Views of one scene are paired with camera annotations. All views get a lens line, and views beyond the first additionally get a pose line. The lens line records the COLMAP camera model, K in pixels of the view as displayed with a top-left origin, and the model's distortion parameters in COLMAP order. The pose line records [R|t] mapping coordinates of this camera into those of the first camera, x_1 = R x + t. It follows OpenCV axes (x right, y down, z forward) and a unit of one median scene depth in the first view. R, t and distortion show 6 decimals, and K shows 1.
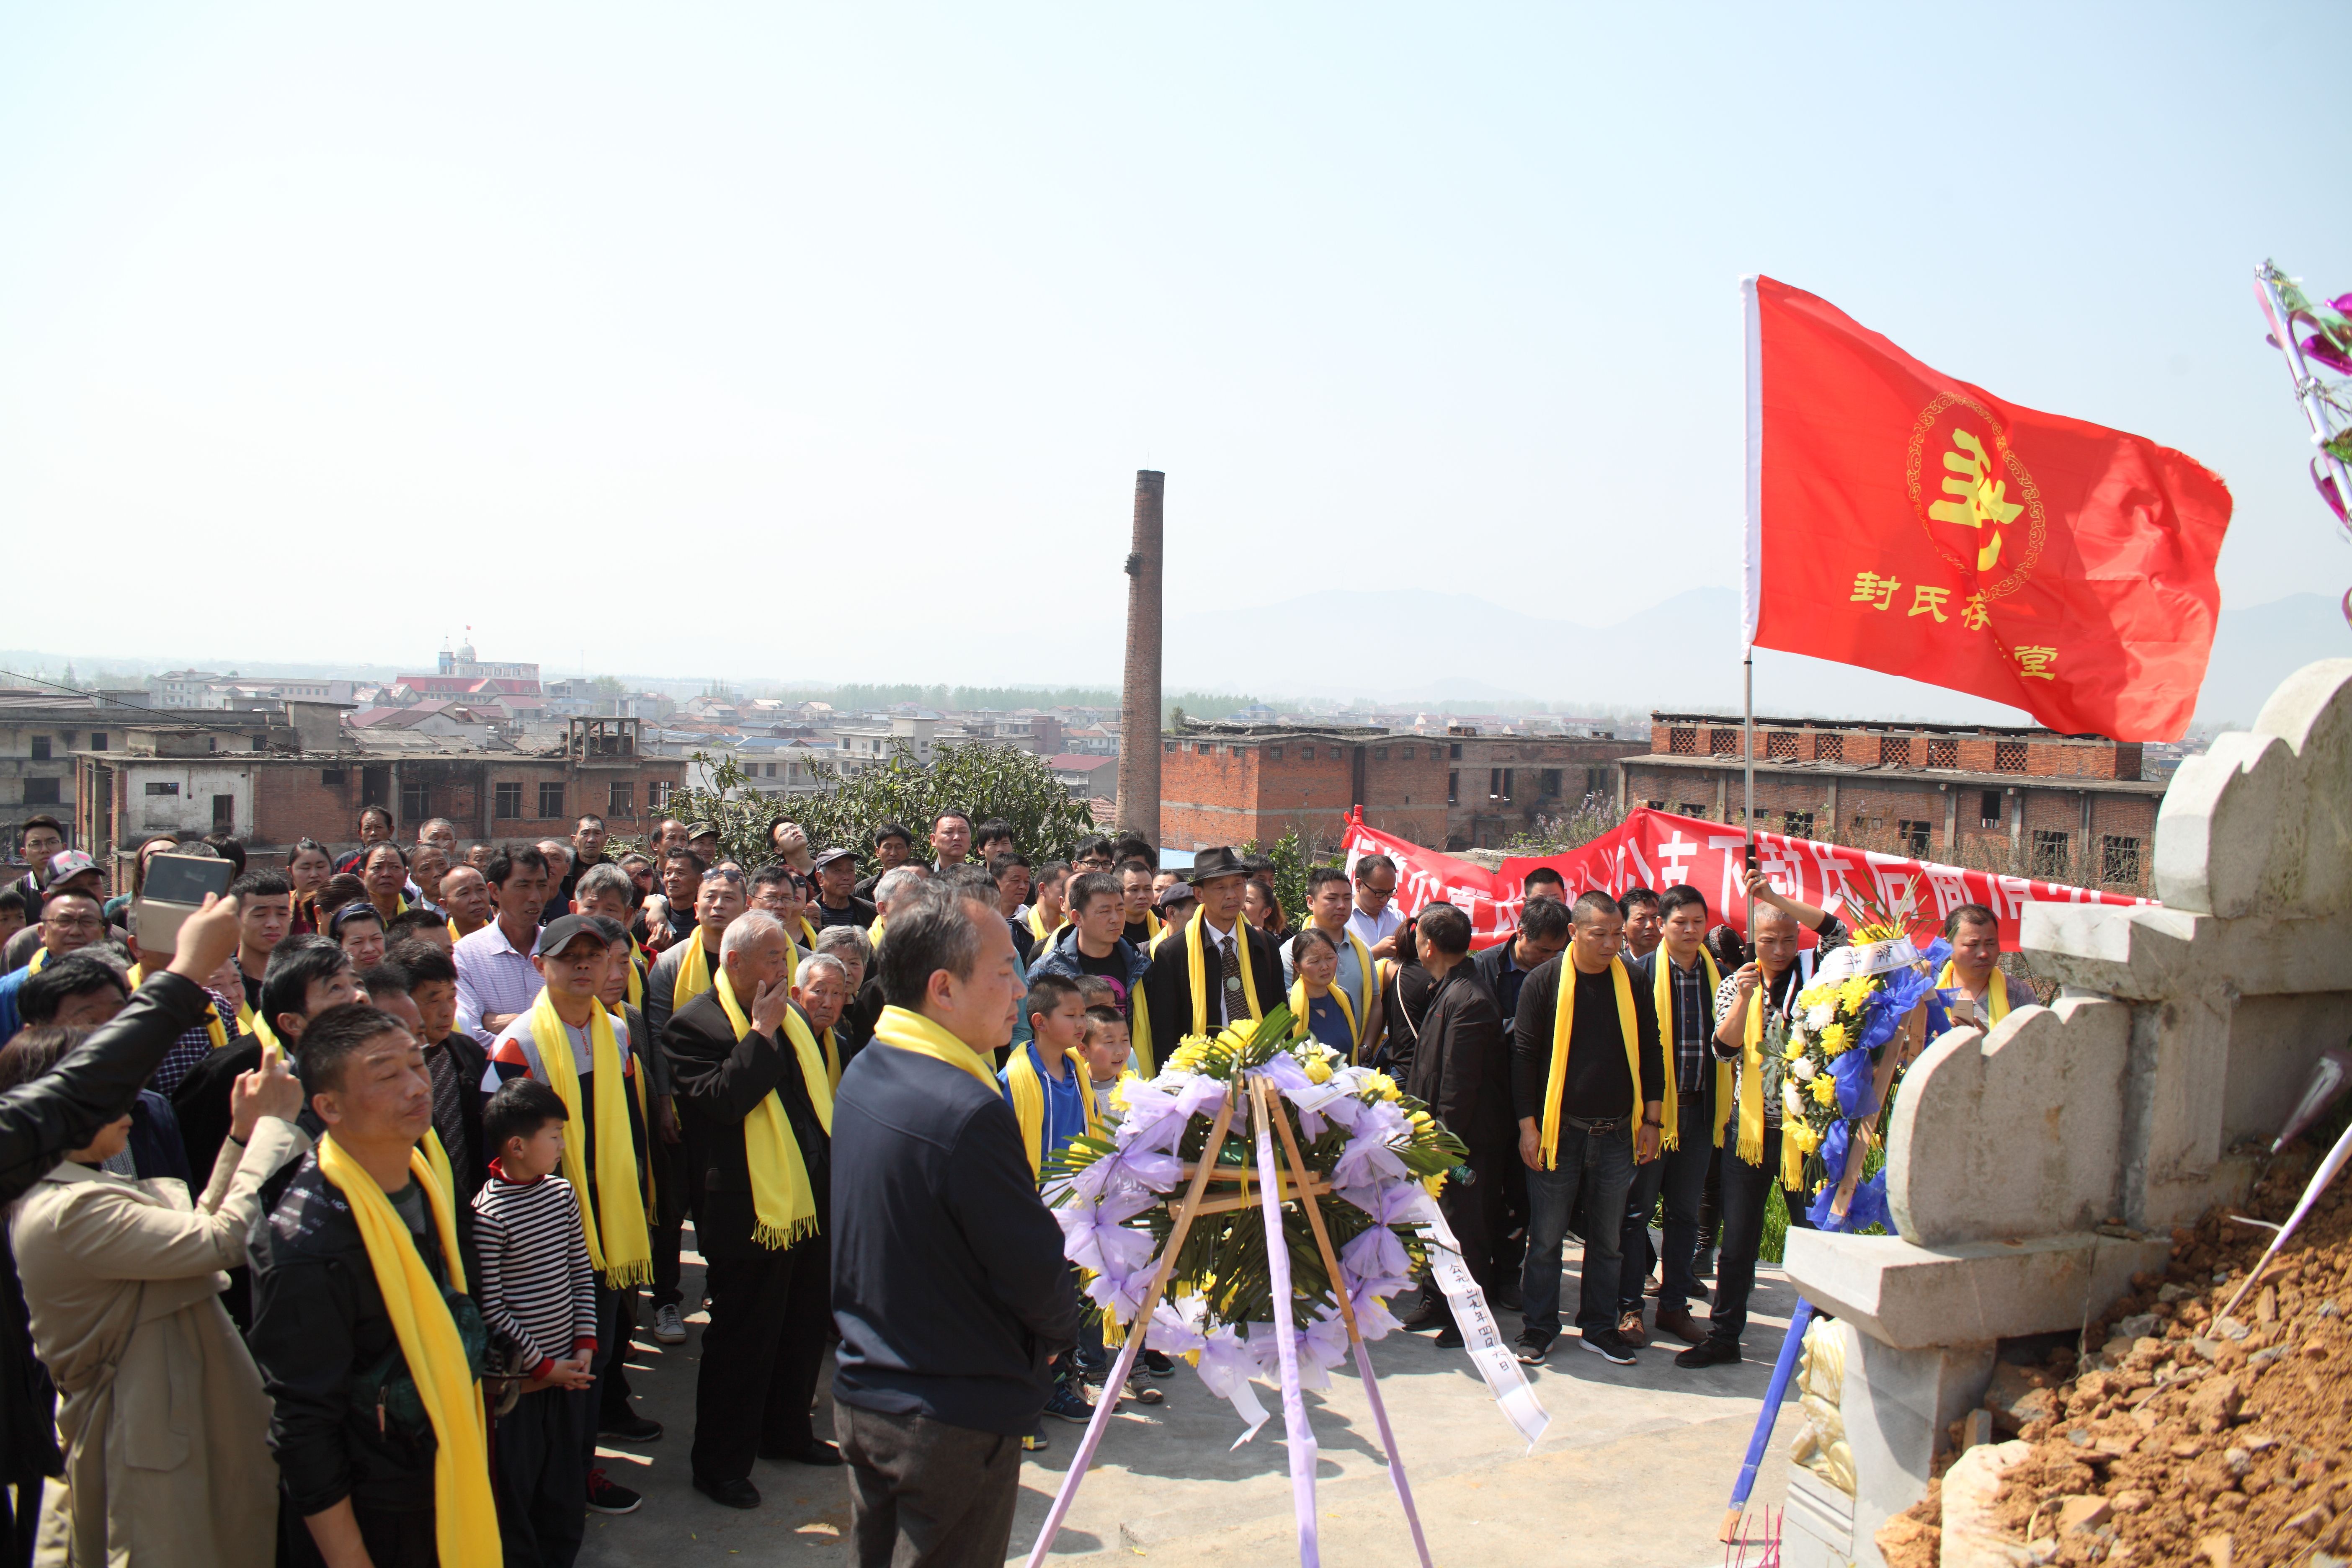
lens RADIAL K [[1892.8, 0, 1143.3], [0, 1892.8, 791.9], [0, 0, 1]] dist [-0.122249, 0.084429]
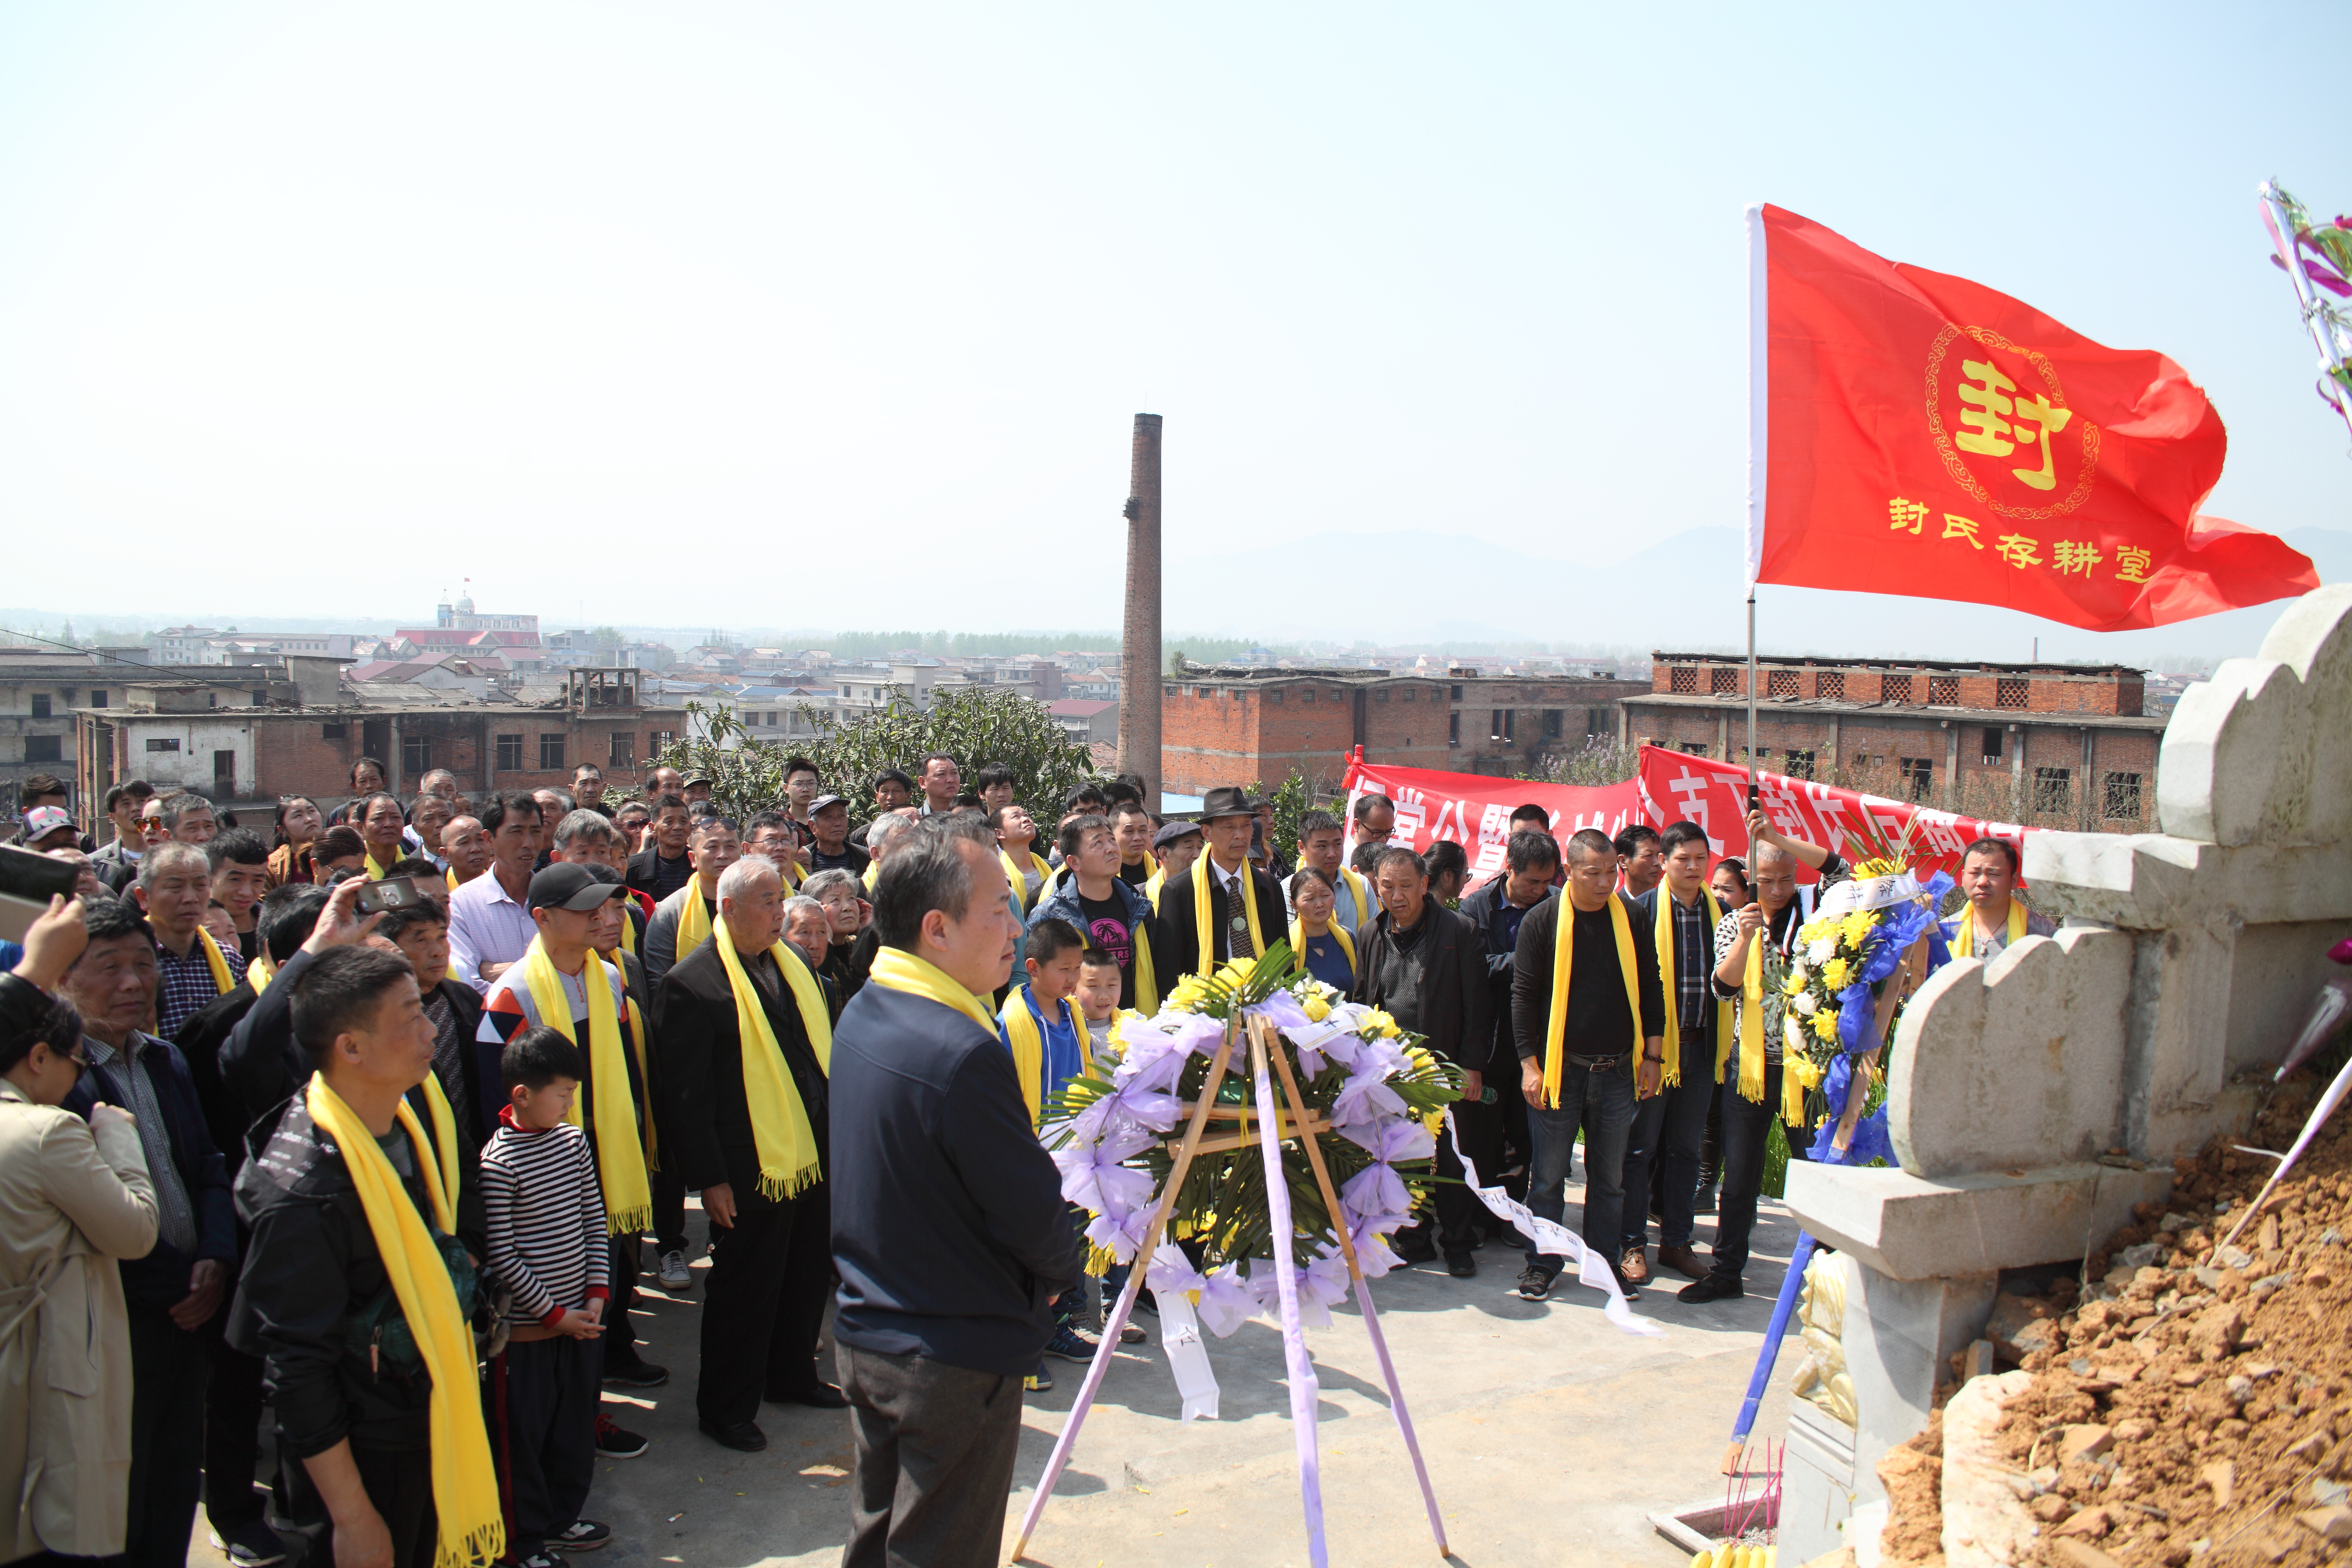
lens RADIAL K [[1892.8, 0, 1141.1], [0, 1892.8, 791.0], [0, 0, 1]] dist [-0.122249, 0.084429]
pose [[0.999944, -0.010401, -0.001993, 0.002383], [0.010454, 0.999534, 0.028672, 0.002609], [0.001693, -0.028692, 0.999587, 0.005078]]
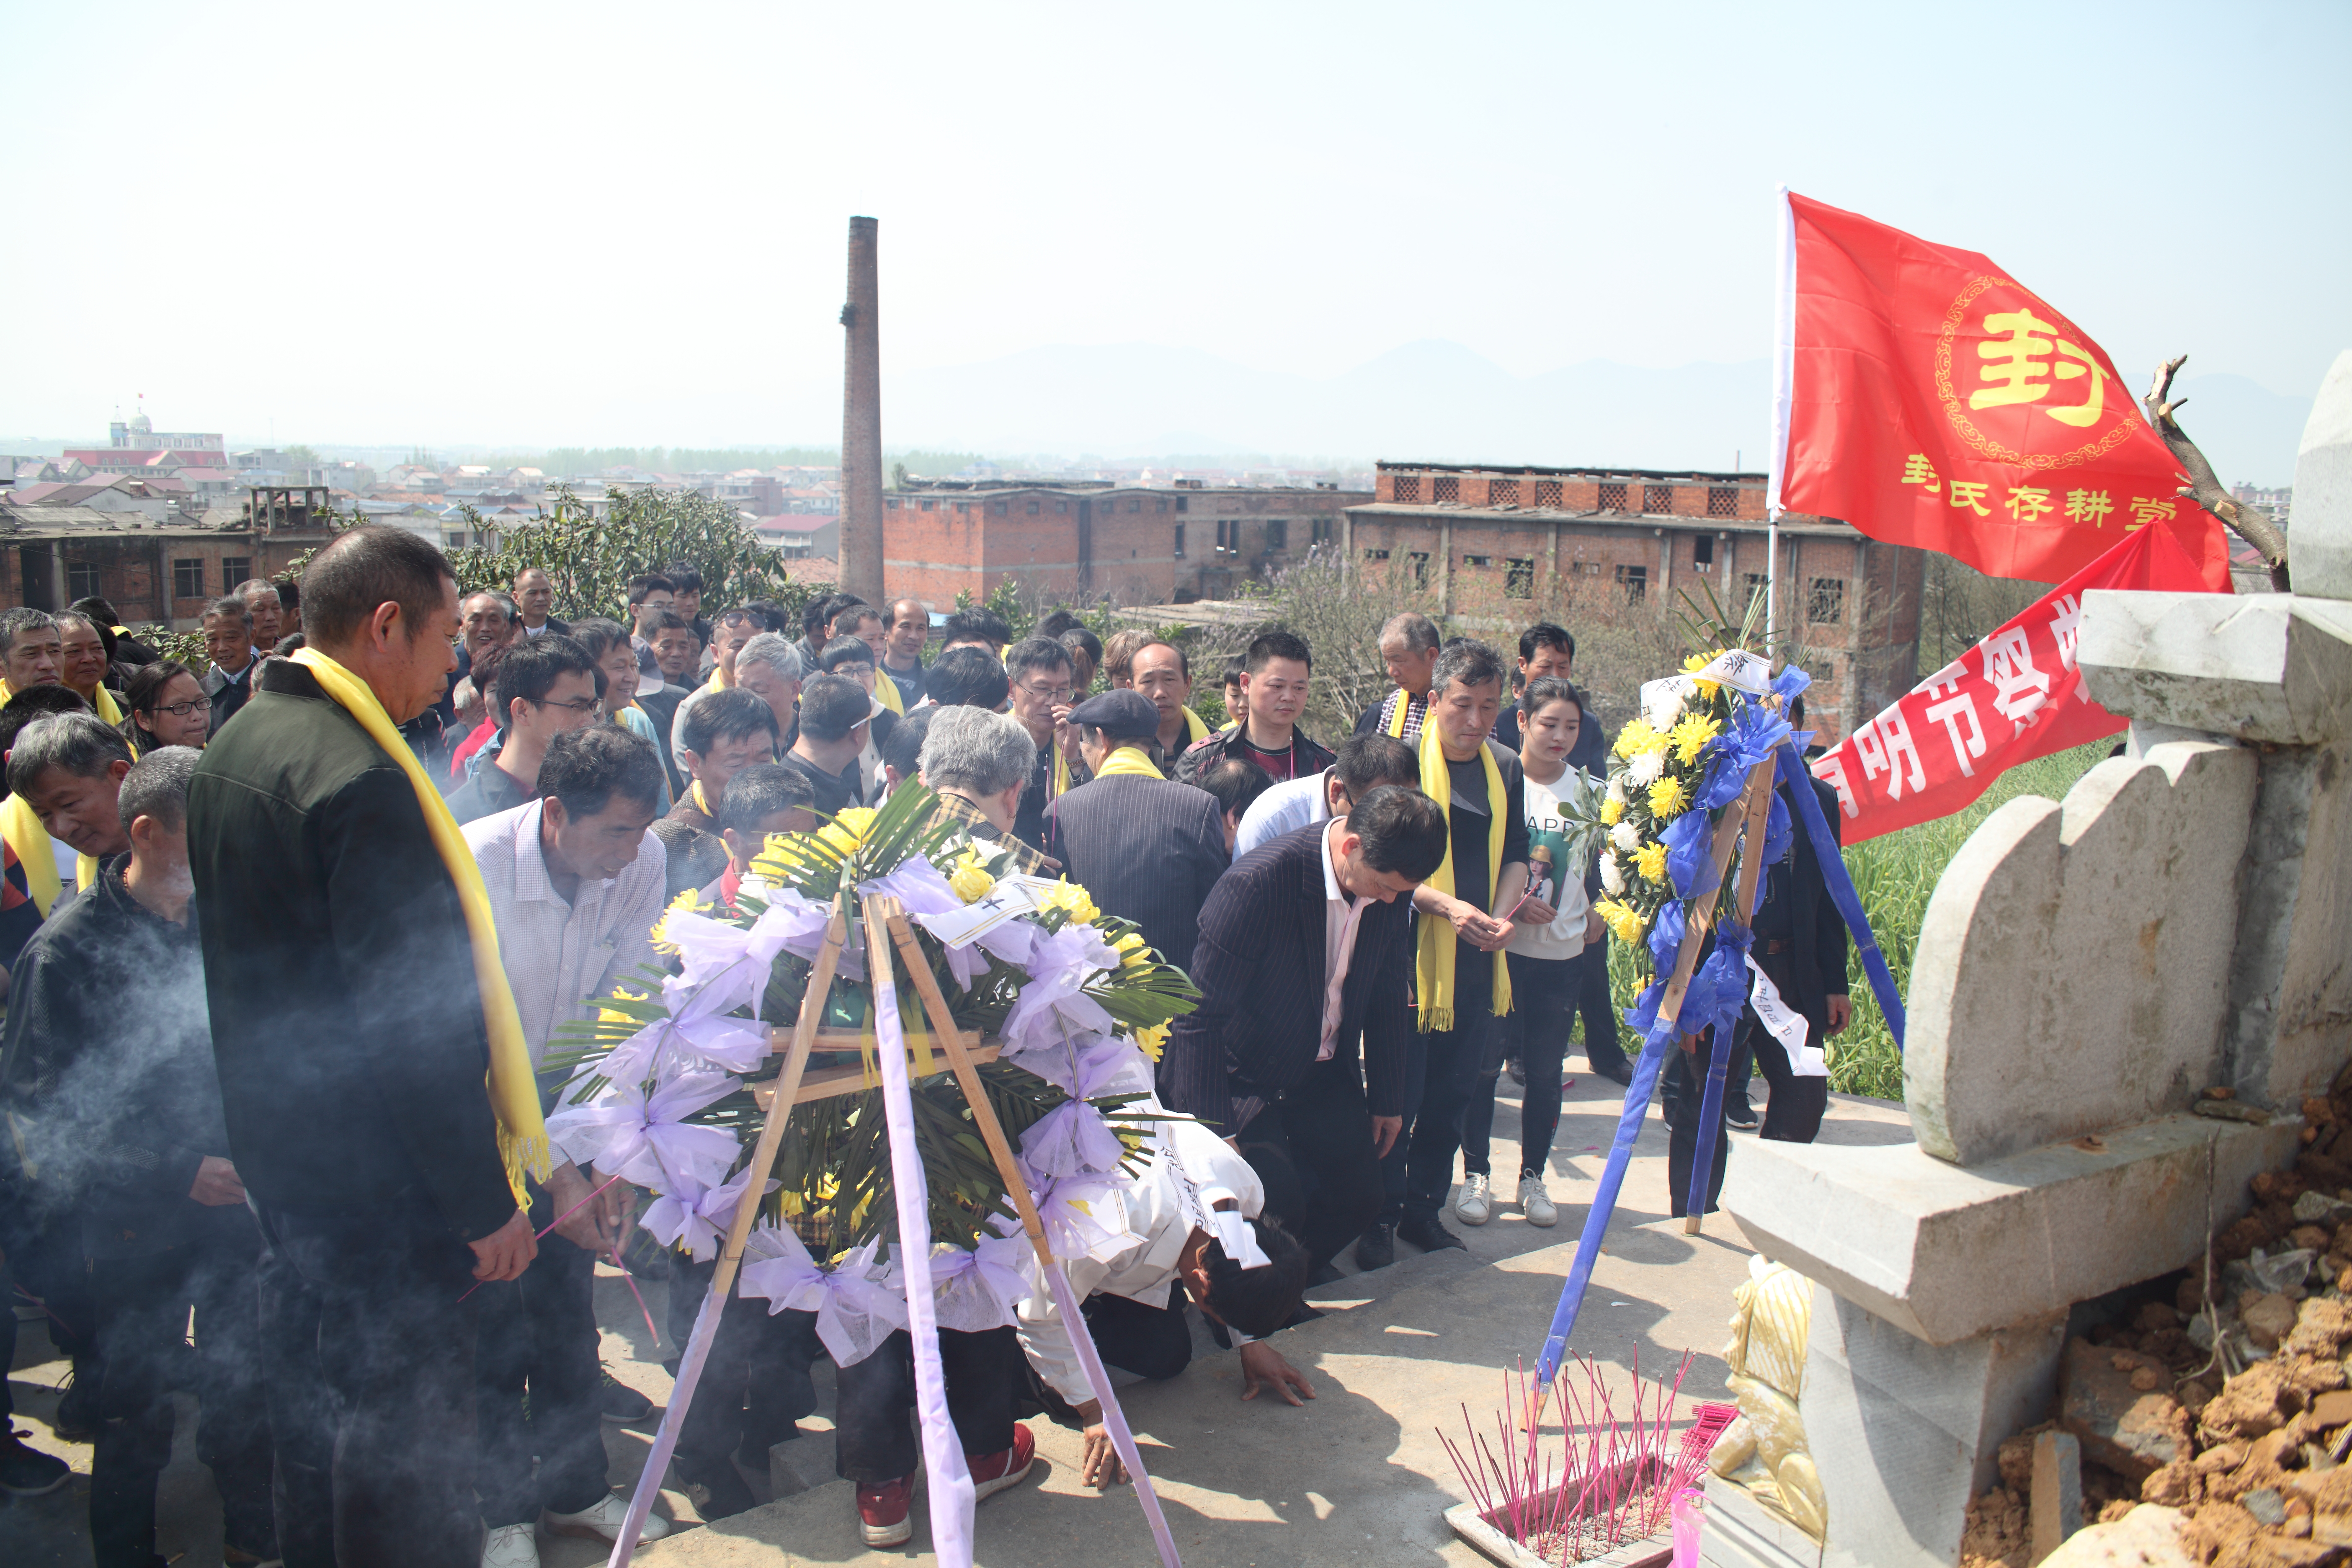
lens RADIAL K [[1892.8, 0, 1140.9], [0, 1892.8, 790.9], [0, 0, 1]] dist [-0.122249, 0.084429]
pose [[0.989722, -0.036767, 0.138200, 0.045925], [0.018942, 0.991575, 0.128144, 0.025196], [-0.141747, -0.124209, 0.982079, 0.262901]]
